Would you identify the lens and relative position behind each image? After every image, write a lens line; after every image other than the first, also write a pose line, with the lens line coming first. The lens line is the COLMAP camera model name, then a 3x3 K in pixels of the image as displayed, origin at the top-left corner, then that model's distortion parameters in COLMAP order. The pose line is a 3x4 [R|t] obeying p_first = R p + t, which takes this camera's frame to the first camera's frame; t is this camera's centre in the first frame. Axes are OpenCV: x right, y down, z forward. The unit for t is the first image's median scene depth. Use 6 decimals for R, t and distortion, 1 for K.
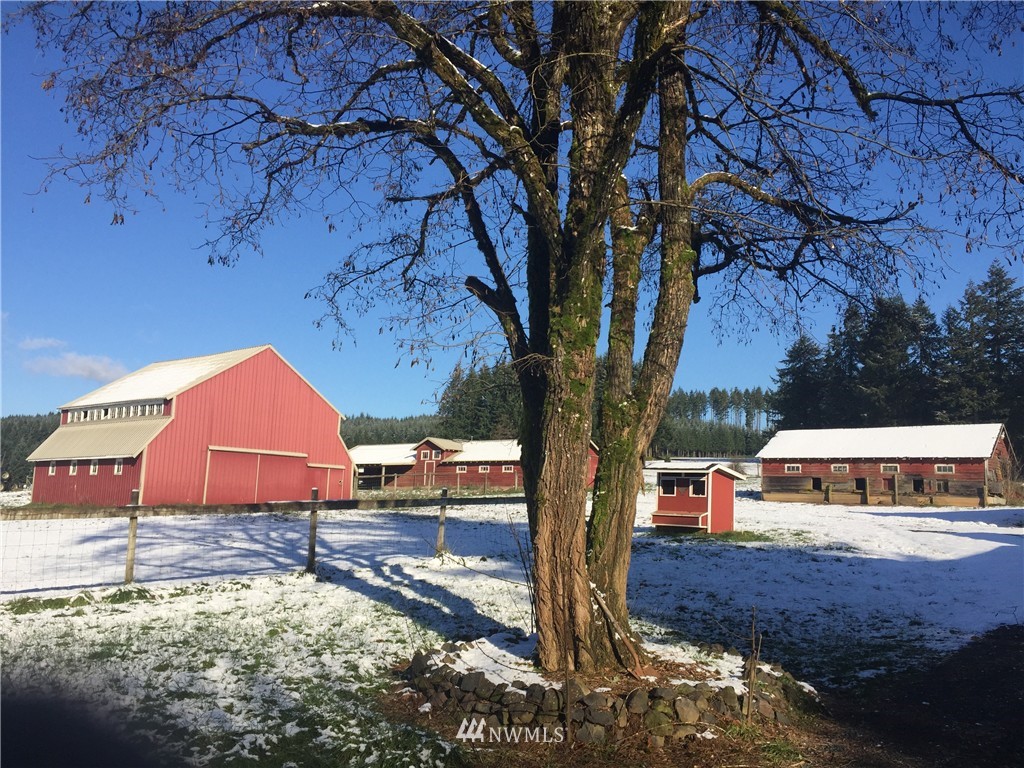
lens RADIAL K [[858.1, 0, 517.6], [0, 858.1, 395.7], [0, 0, 1]] dist [0.076155, -0.115919]
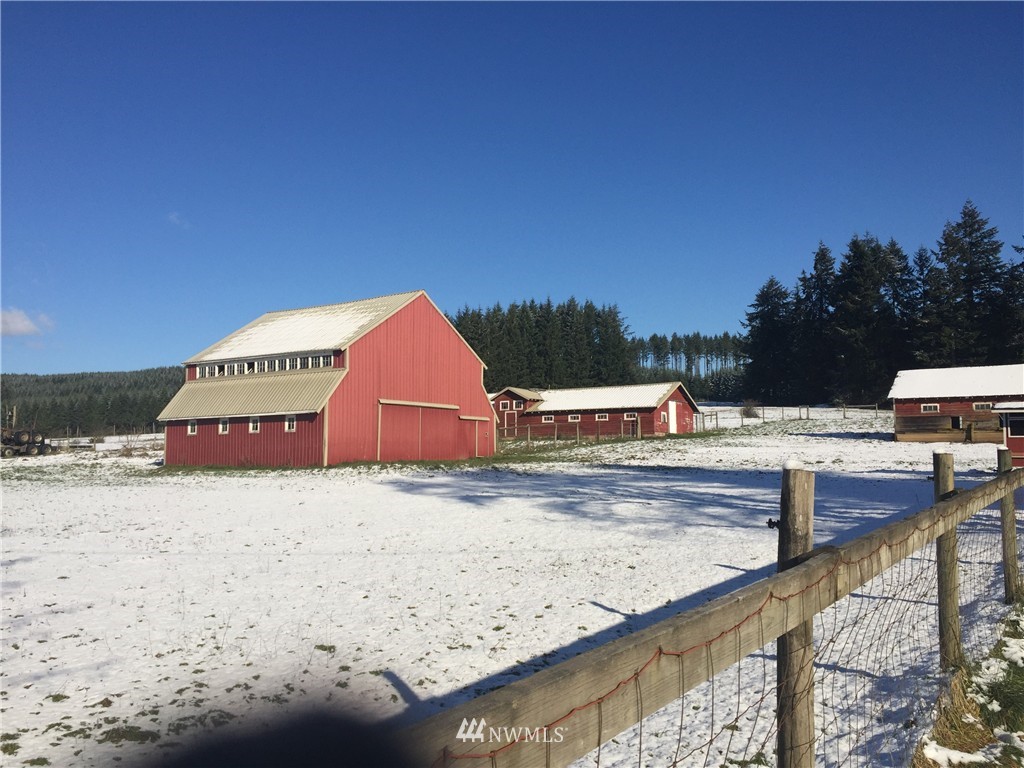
lens RADIAL K [[858.1, 0, 517.6], [0, 858.1, 395.7], [0, 0, 1]] dist [0.076155, -0.115919]
pose [[0.997015, -0.025077, 0.073021, -0.164948], [0.020781, 0.998041, 0.059007, 0.001291], [-0.074357, -0.057313, 0.995583, 0.035787]]
